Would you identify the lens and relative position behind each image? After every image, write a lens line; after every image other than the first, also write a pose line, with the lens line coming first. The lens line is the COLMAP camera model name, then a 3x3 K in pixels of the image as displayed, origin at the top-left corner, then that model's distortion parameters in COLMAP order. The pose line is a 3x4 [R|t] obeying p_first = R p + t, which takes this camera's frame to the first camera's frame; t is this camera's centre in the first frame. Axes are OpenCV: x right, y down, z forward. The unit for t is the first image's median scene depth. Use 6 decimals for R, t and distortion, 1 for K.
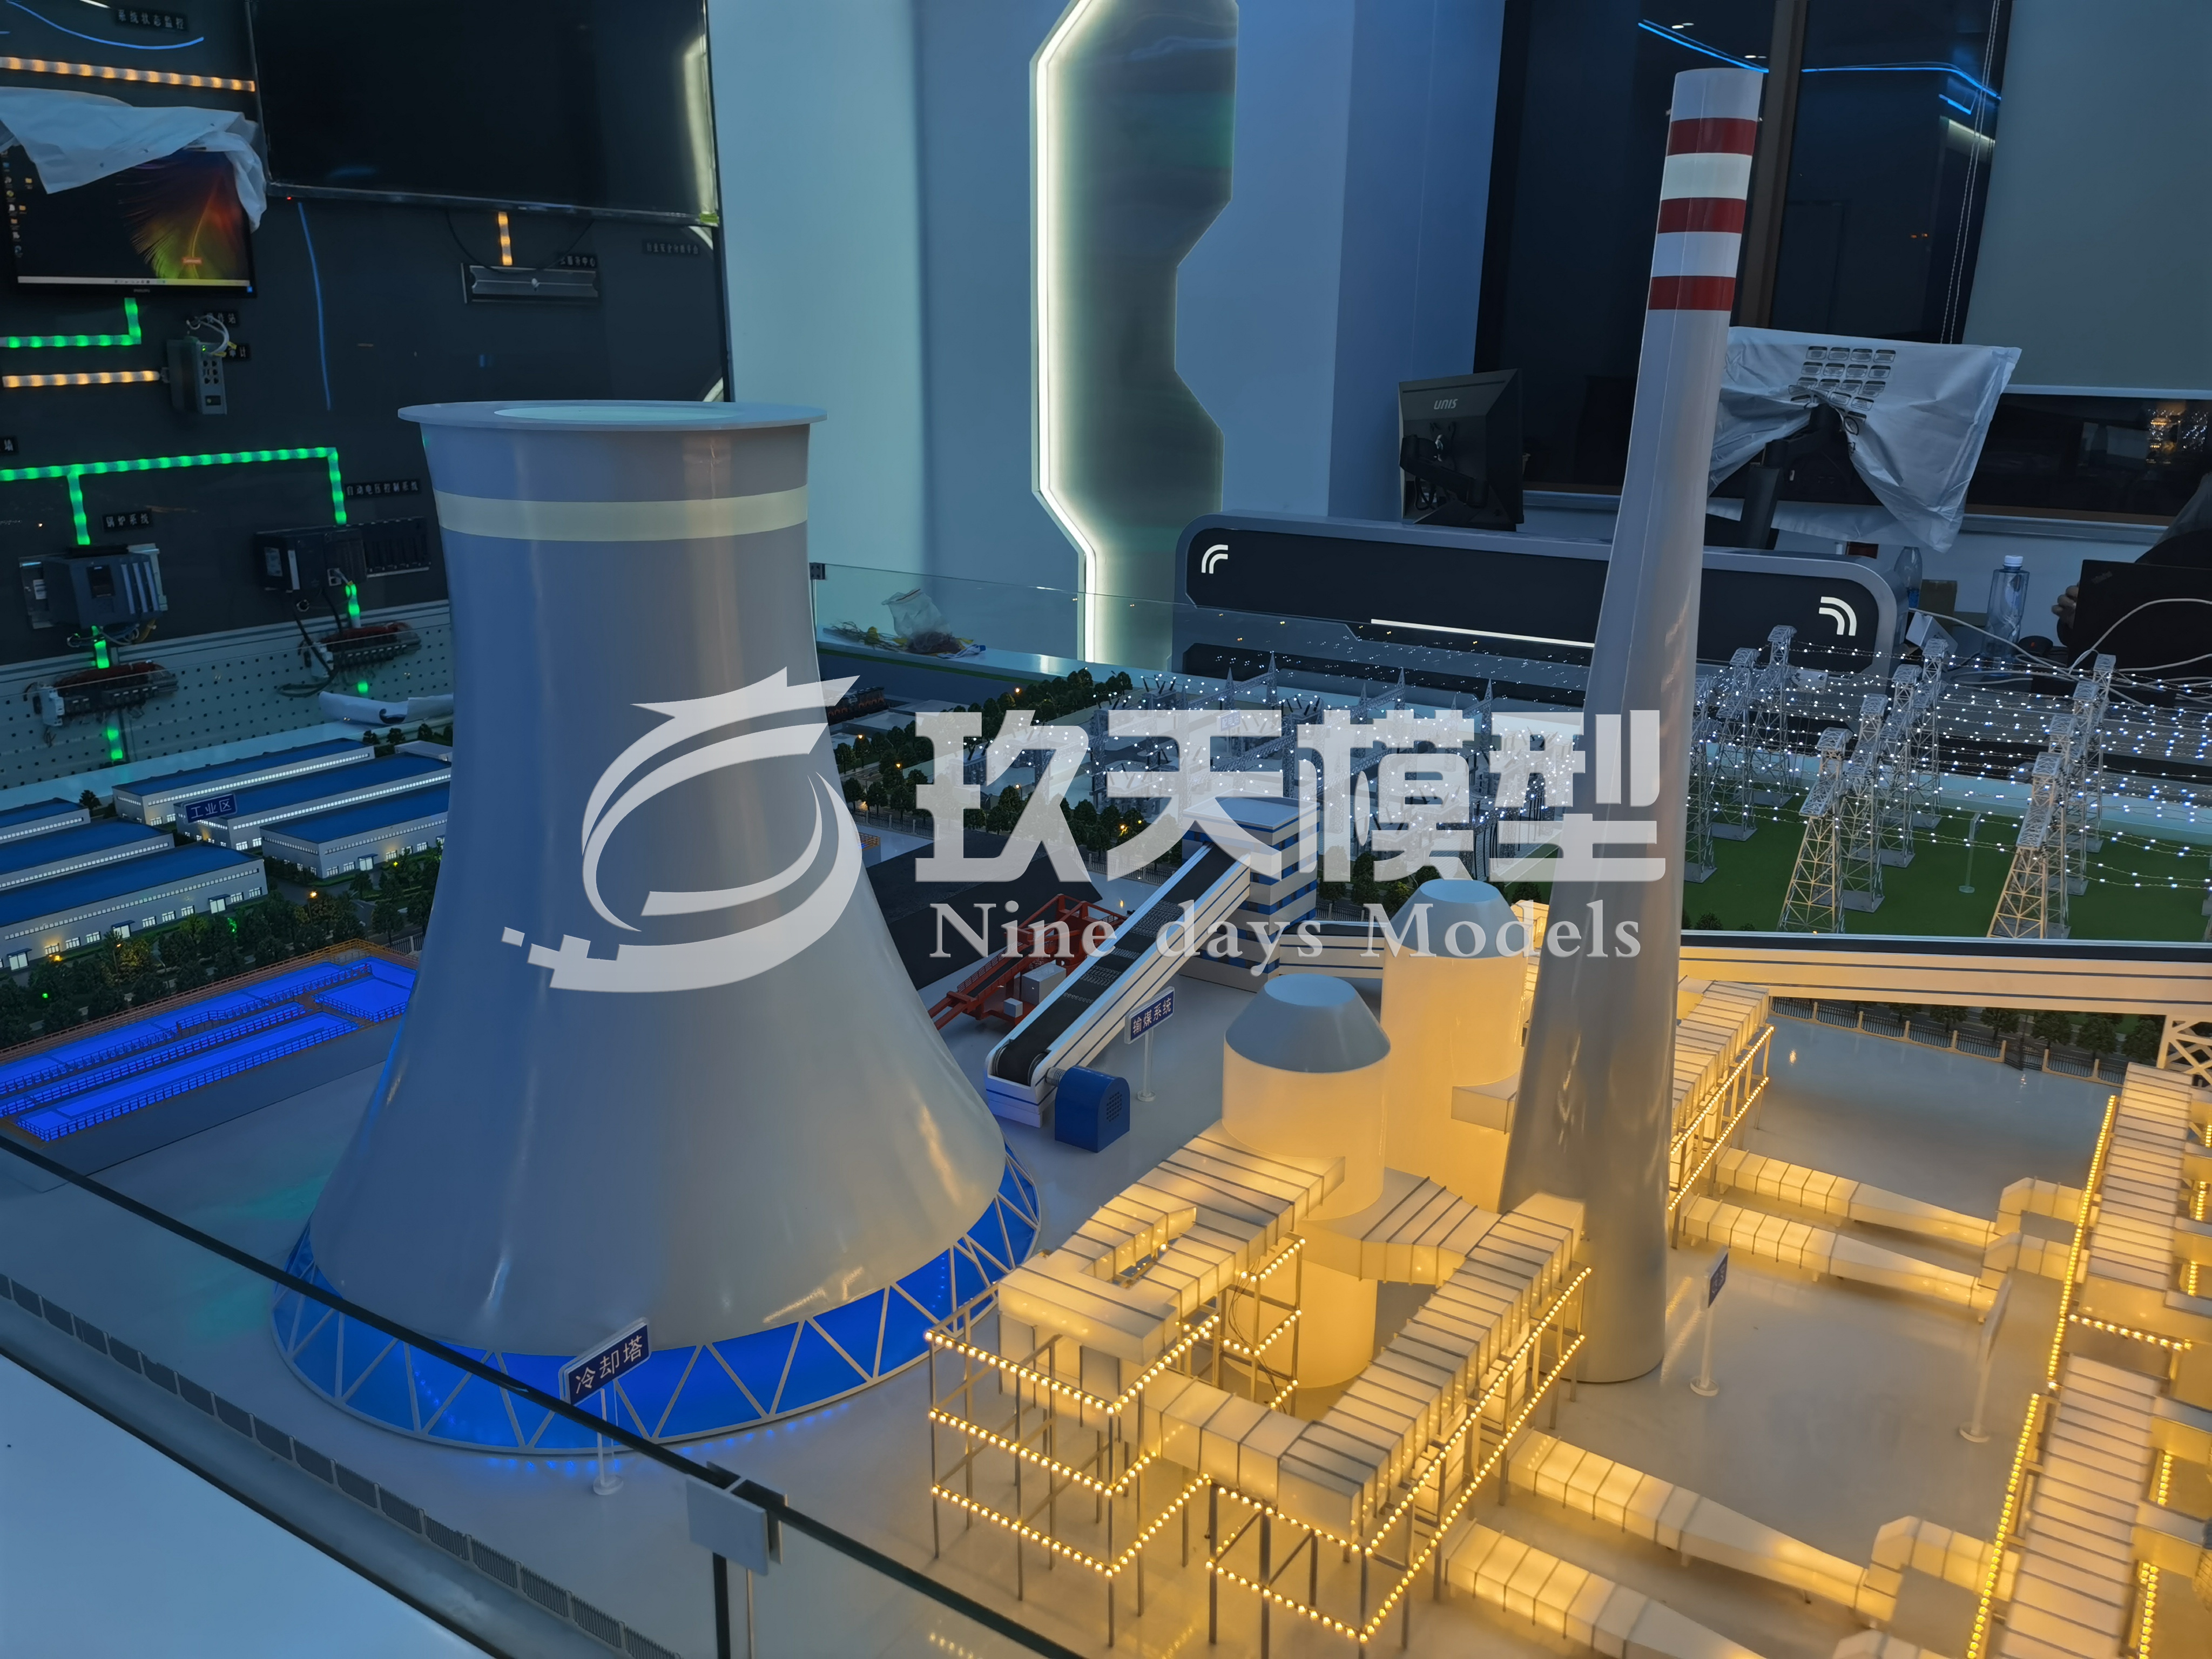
lens RADIAL K [[1743.6, 0, 1101.6], [0, 1743.6, 820.6], [0, 0, 1]] dist [0.091514, -0.098800]
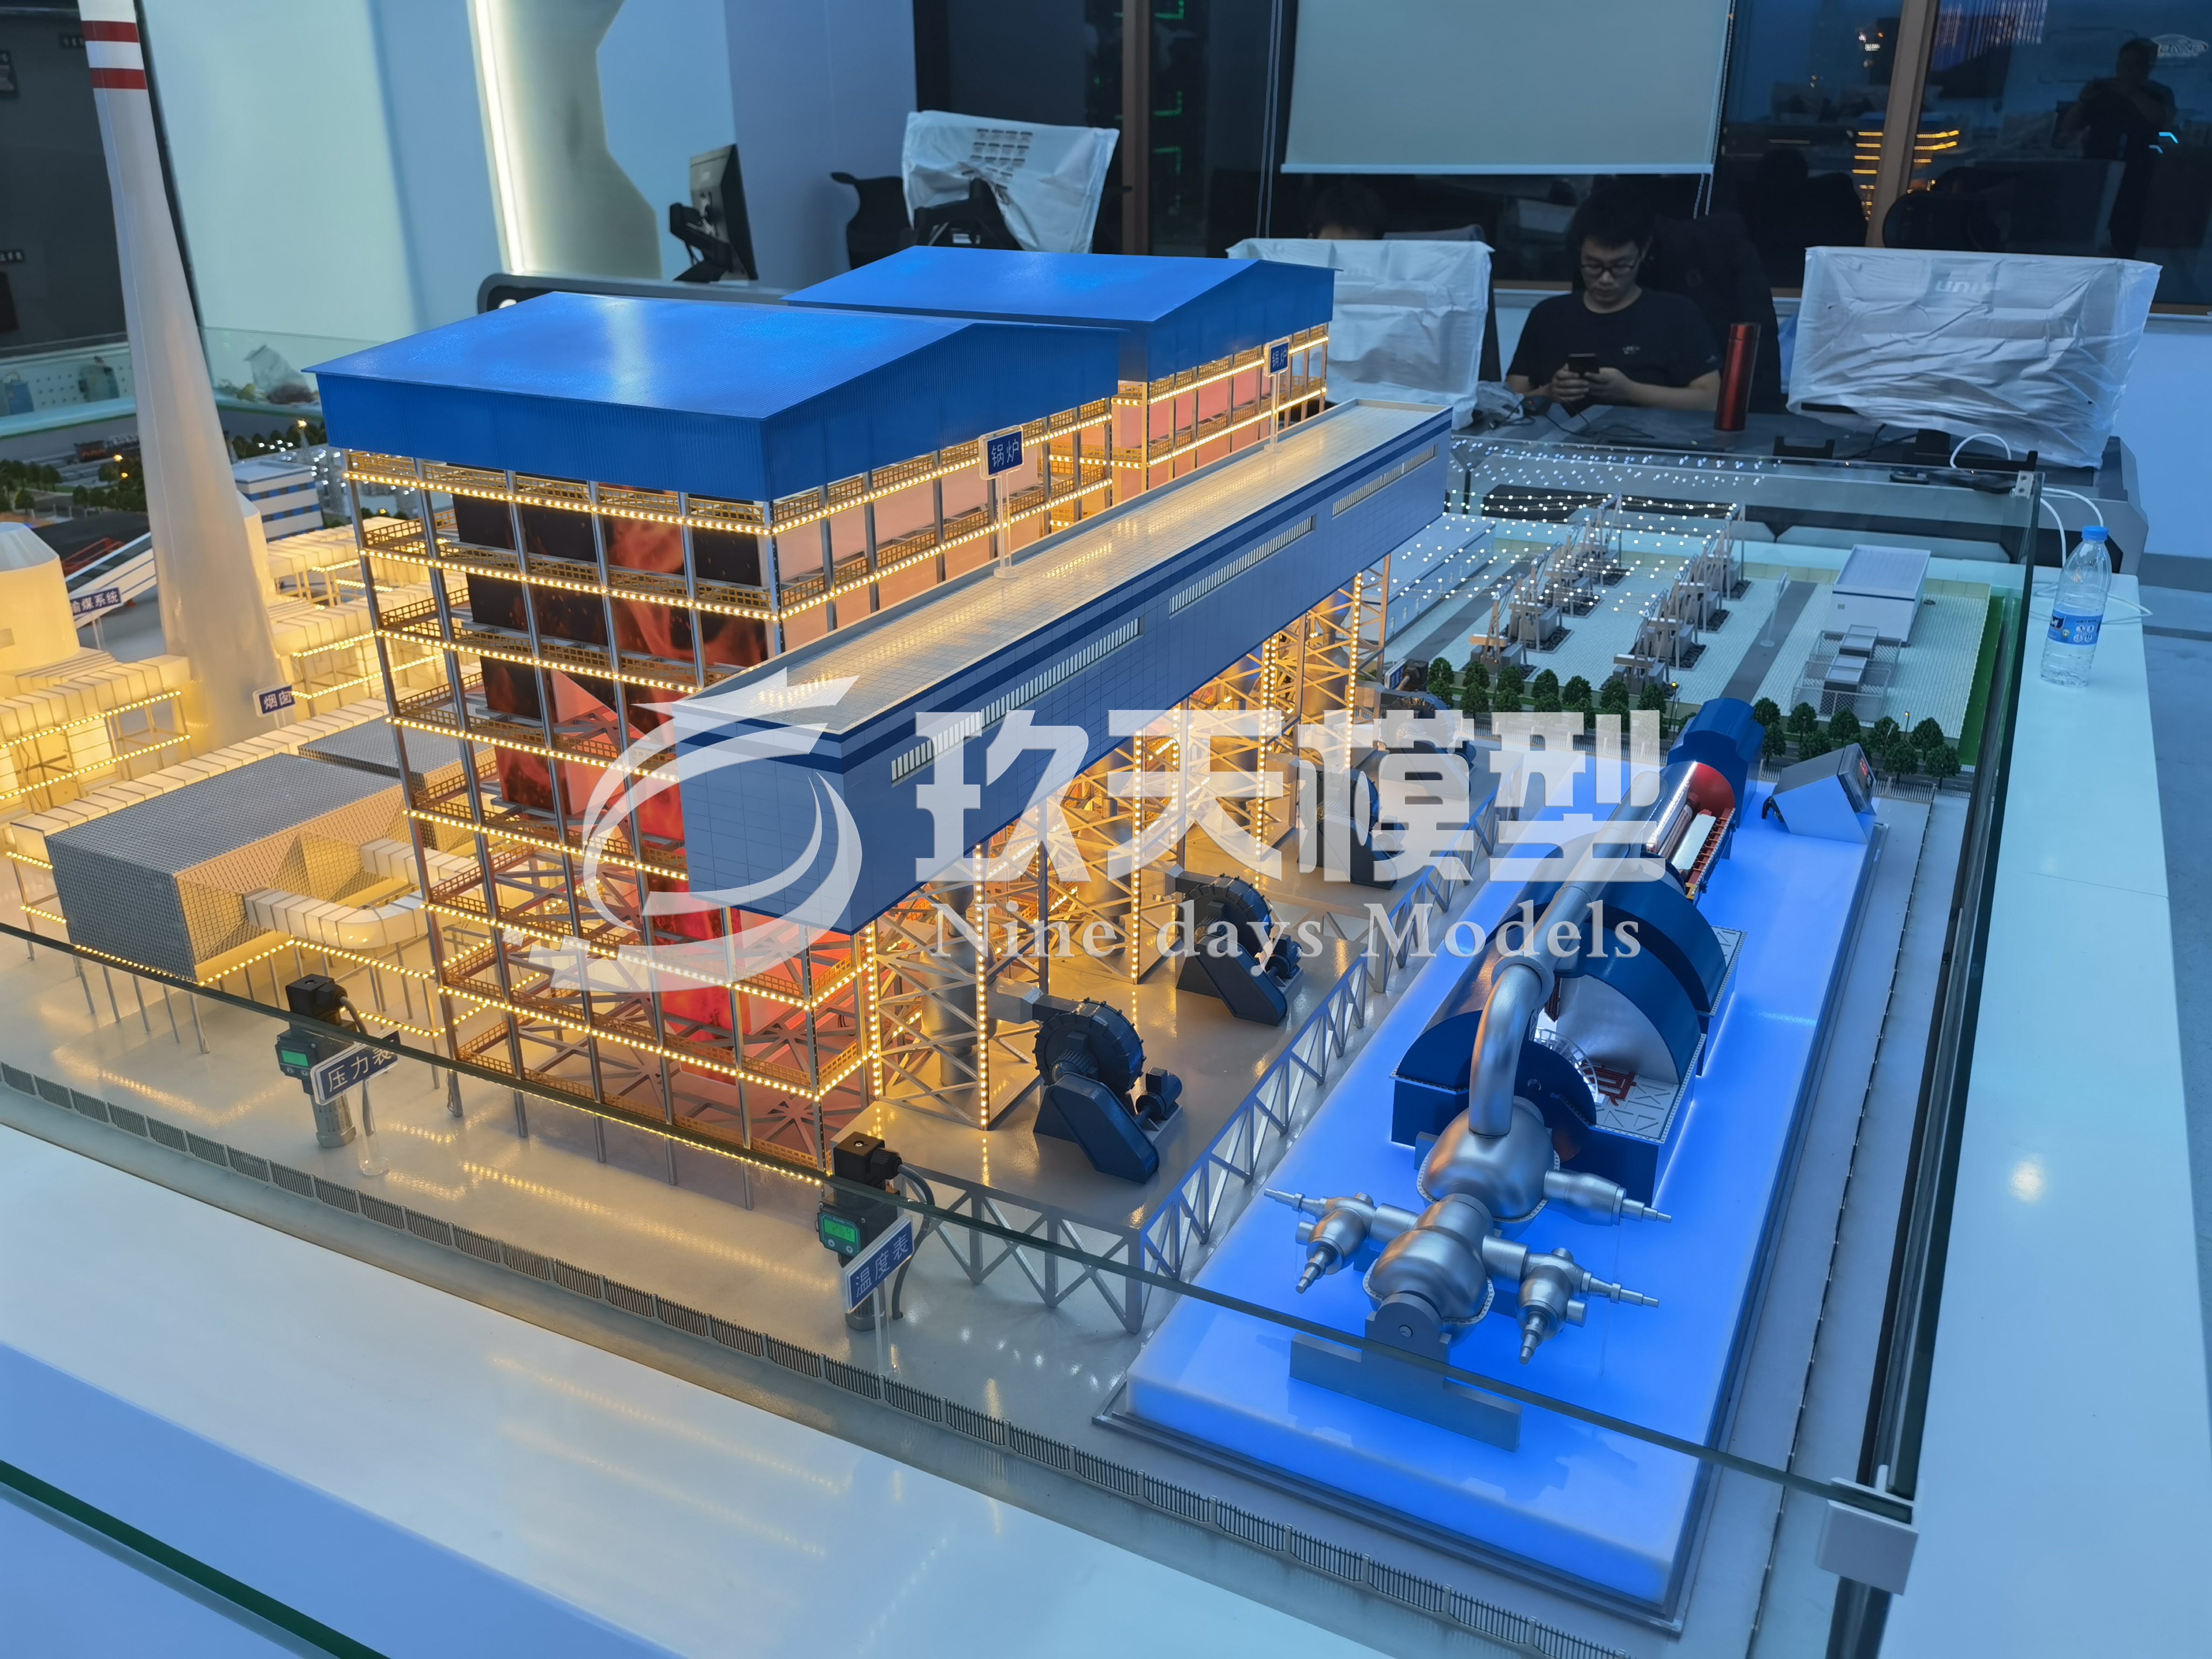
lens RADIAL K [[1743.6, 0, 1084.7], [0, 1743.6, 846.1], [0, 0, 1]] dist [0.091514, -0.098800]
pose [[0.995854, -0.043288, 0.080006, 0.373542], [0.033731, 0.992540, 0.117163, 0.087523], [-0.084481, -0.113978, 0.989885, -0.282777]]
